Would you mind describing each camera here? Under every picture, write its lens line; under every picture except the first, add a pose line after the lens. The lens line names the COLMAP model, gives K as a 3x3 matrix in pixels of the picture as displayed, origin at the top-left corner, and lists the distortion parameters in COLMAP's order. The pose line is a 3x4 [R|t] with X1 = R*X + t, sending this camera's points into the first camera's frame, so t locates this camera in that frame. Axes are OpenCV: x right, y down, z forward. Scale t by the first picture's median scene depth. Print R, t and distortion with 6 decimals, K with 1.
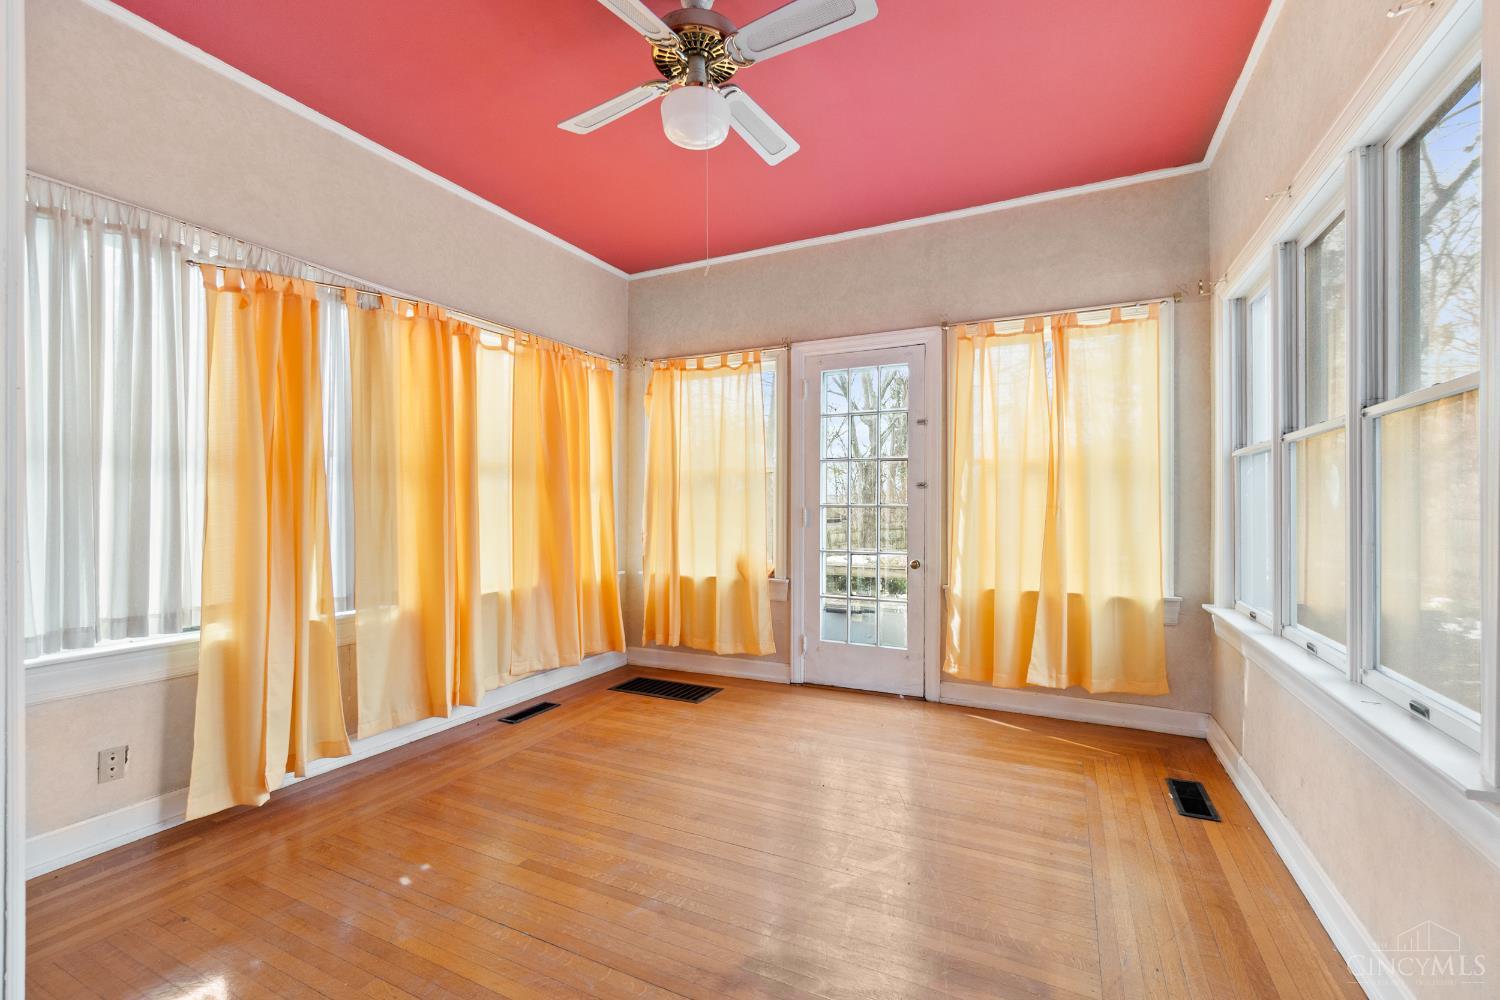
lens RADIAL K [[646.5, 0, 746.9], [0, 646.5, 503.9], [0, 0, 1]] dist [0.000326, 0.001114]
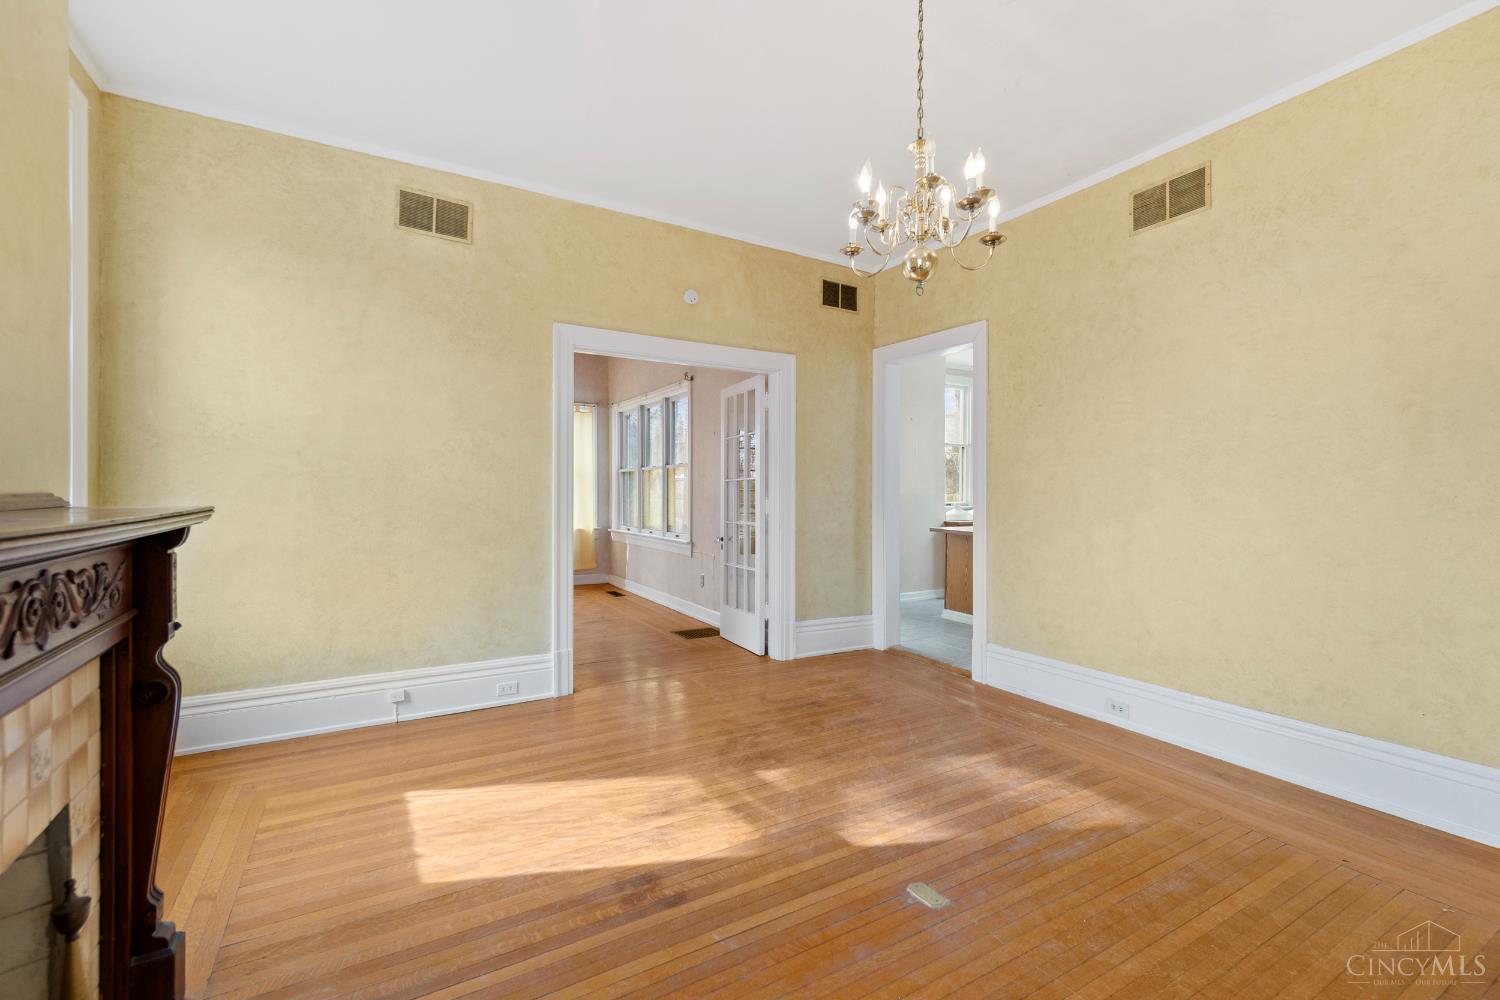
lens RADIAL K [[646.5, 0, 748.4], [0, 646.5, 493.0], [0, 0, 1]] dist [0.000326, 0.001114]
pose [[0.554880, 0.004143, 0.831920, -0.999694], [0.000395, 0.999986, -0.005244, 0.025445], [-0.831930, 0.003239, 0.554871, -0.786492]]
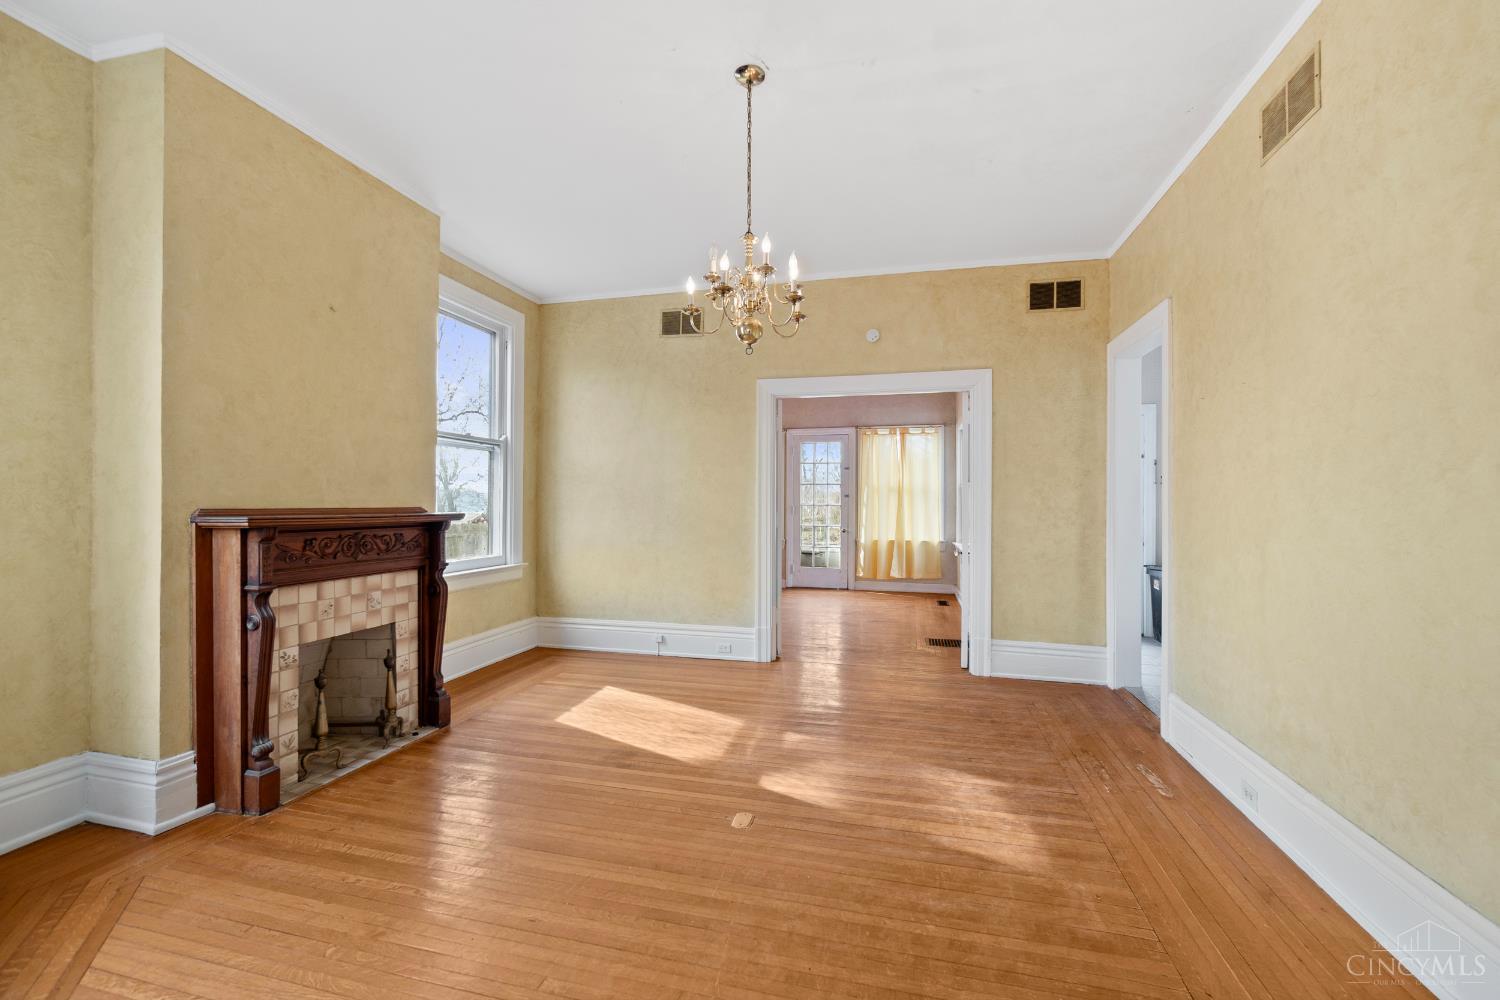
lens RADIAL K [[646.5, 0, 742.4], [0, 646.5, 496.7], [0, 0, 1]] dist [0.000326, 0.001114]
pose [[0.981450, 0.009693, 0.191474, -0.592489], [-0.005845, 0.999770, -0.020652, 0.025480], [-0.191630, 0.019150, 0.981280, -1.311949]]
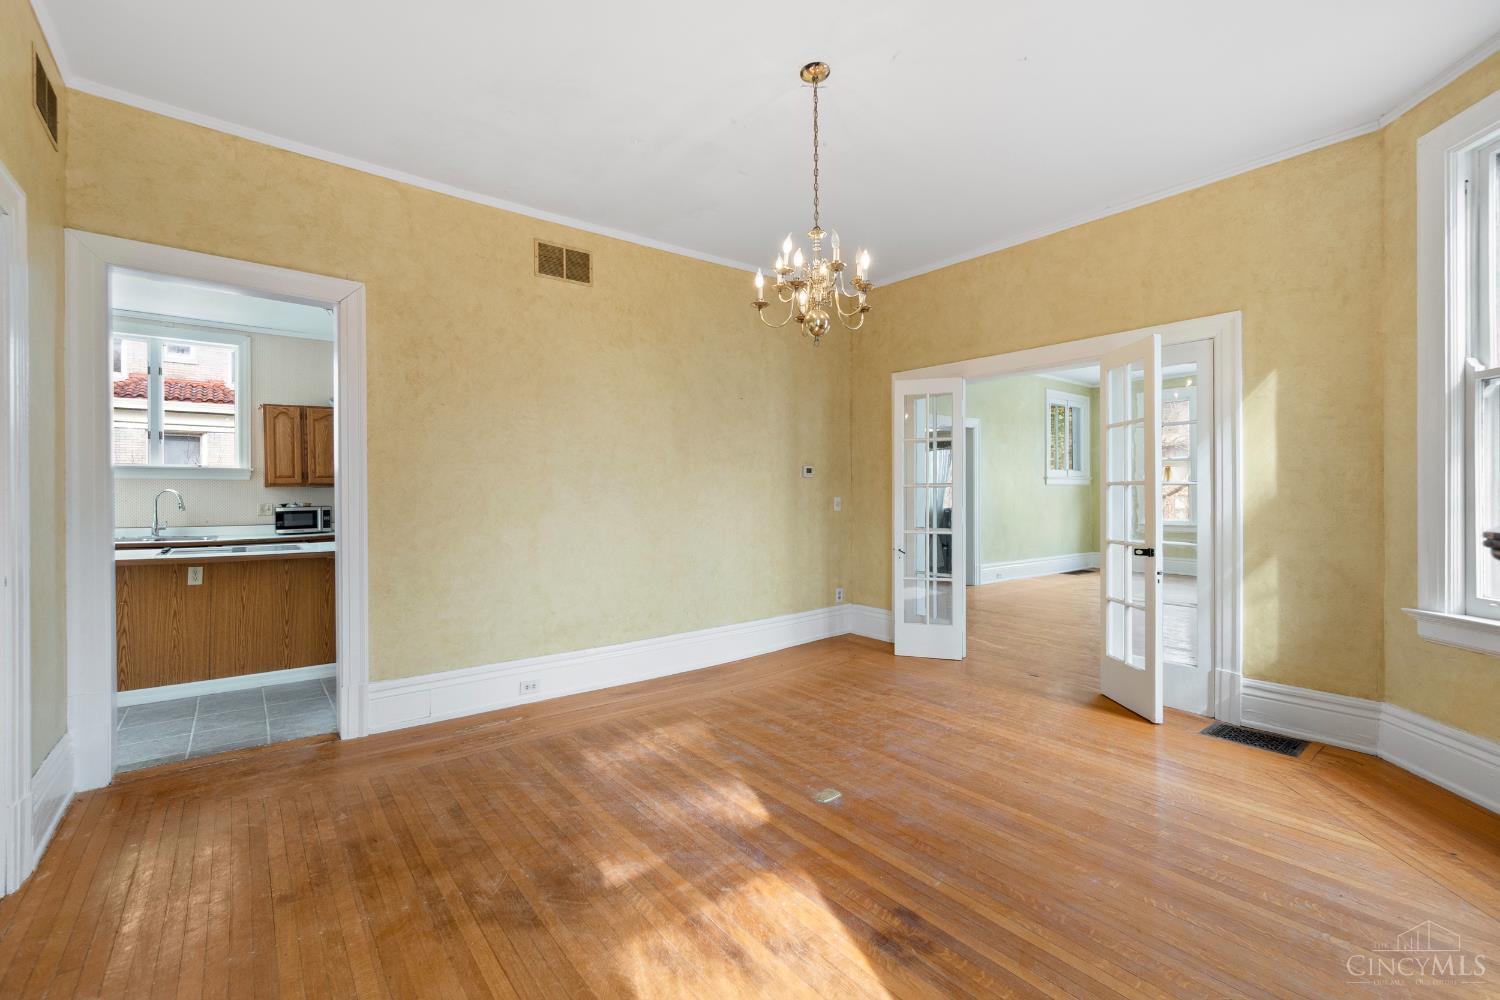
lens RADIAL K [[646.5, 0, 740.6], [0, 646.5, 488.3], [0, 0, 1]] dist [0.000326, 0.001114]
pose [[-0.898860, 0.009099, 0.438141, -0.693594], [0.008518, 0.999958, -0.003293, 0.012757], [-0.438152, 0.000772, -0.898900, 0.111304]]
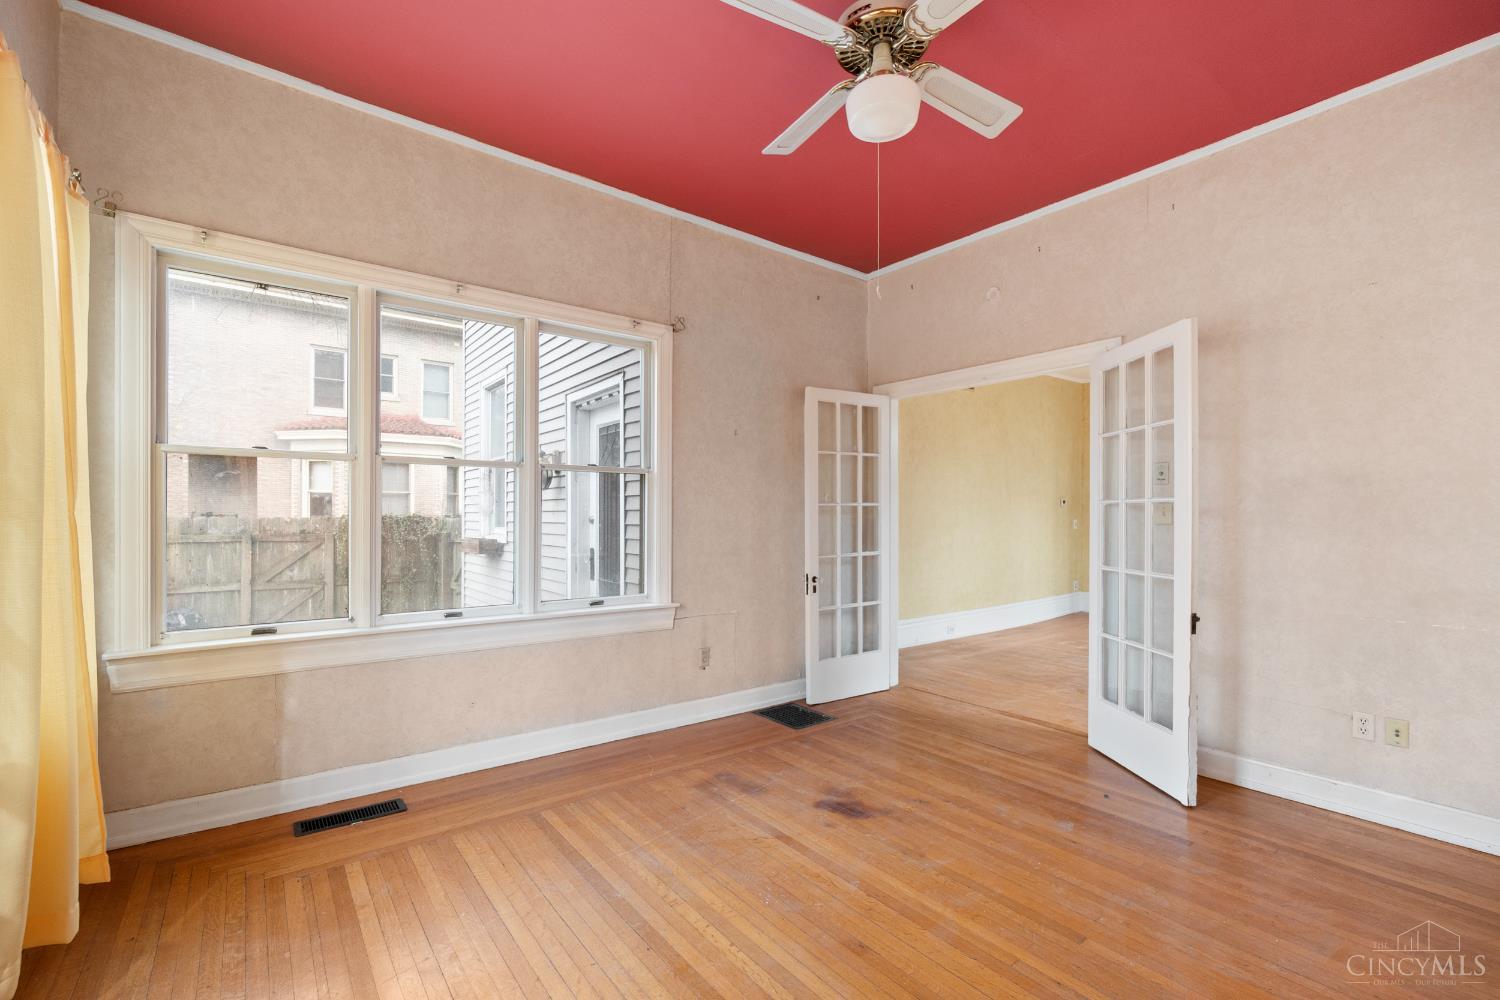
lens RADIAL K [[646.5, 0, 751.3], [0, 646.5, 514.8], [0, 0, 1]] dist [0.000326, 0.001114]
pose [[-0.895071, 0.000489, 0.445923, -0.205398], [0.002636, 0.999988, 0.004193, 0.002386], [-0.445915, 0.004929, -0.895062, 1.200250]]
